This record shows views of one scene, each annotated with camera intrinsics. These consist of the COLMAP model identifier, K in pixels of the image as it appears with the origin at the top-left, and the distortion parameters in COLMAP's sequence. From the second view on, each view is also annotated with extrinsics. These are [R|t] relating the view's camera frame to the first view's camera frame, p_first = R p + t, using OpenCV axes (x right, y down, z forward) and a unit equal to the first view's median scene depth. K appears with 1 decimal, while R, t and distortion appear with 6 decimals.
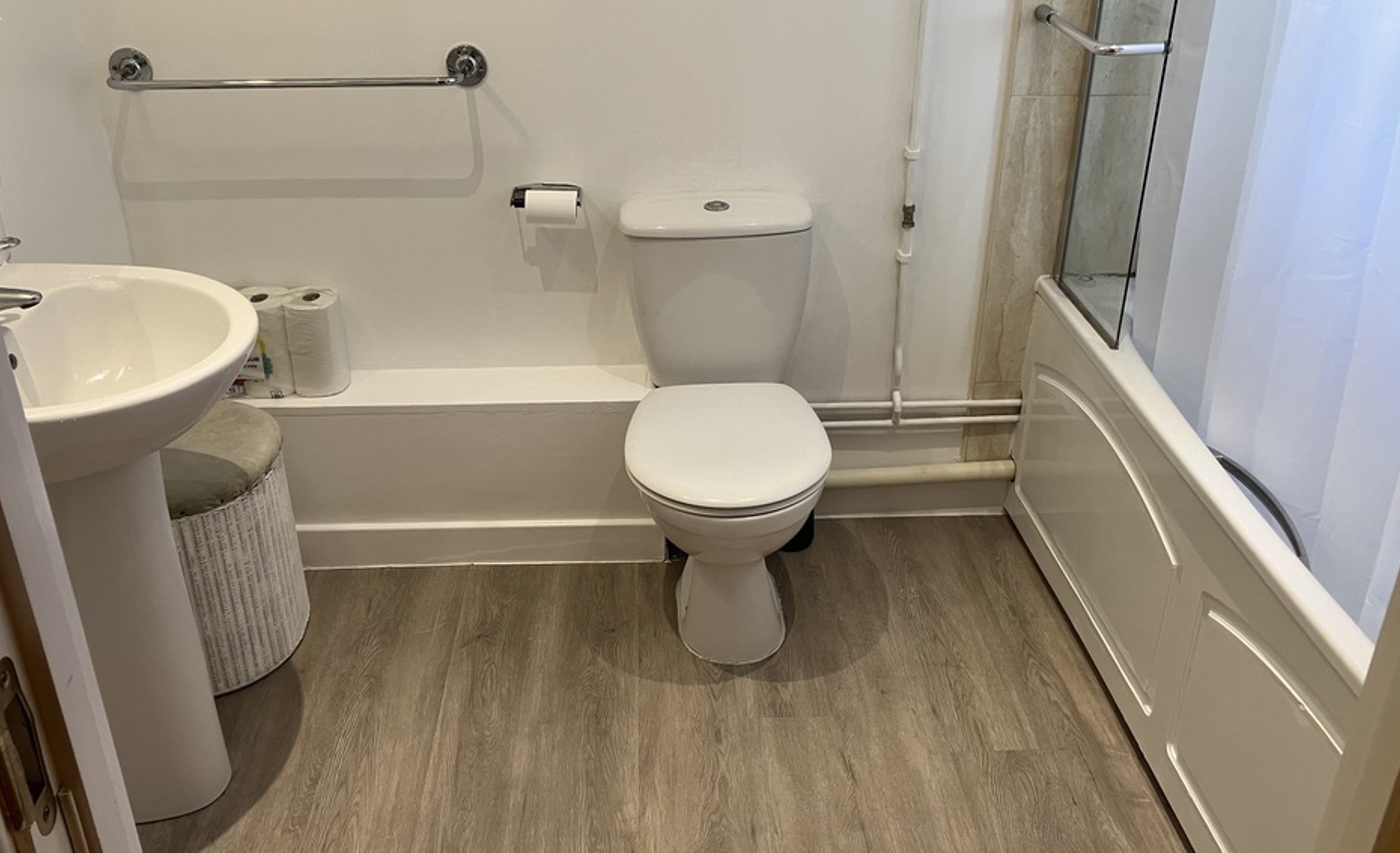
lens RADIAL K [[1235.9, 0, 692.0], [0, 1235.9, 420.2], [0, 0, 1]] dist [0.088822, -0.174640]
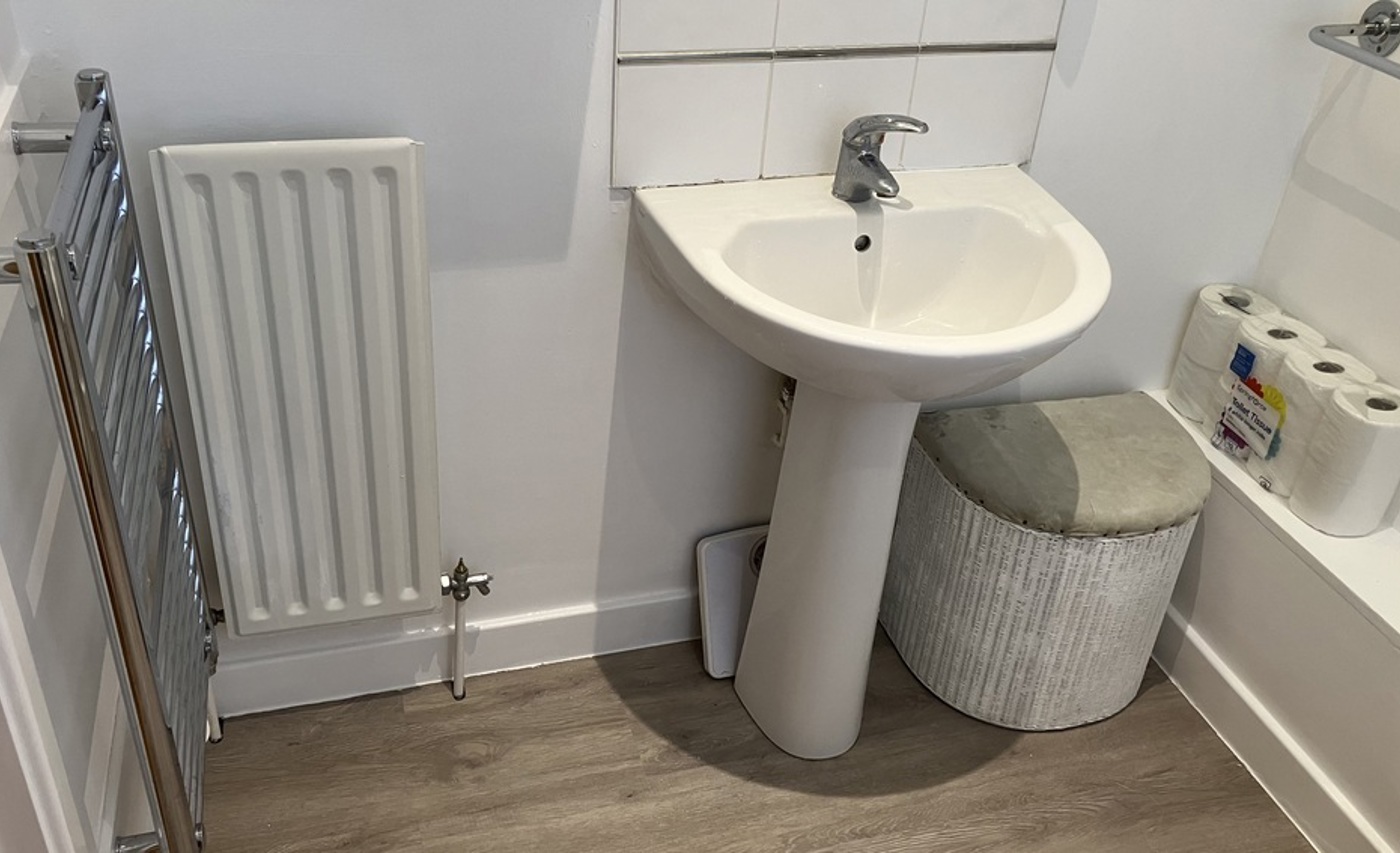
lens RADIAL K [[1235.9, 0, 692.0], [0, 1235.9, 420.2], [0, 0, 1]] dist [0.088822, -0.174640]
pose [[0.245591, 0.538471, -0.806061, 0.183932], [-0.506572, 0.780245, 0.366882, -0.167794], [0.826480, 0.318225, 0.464395, 0.393879]]
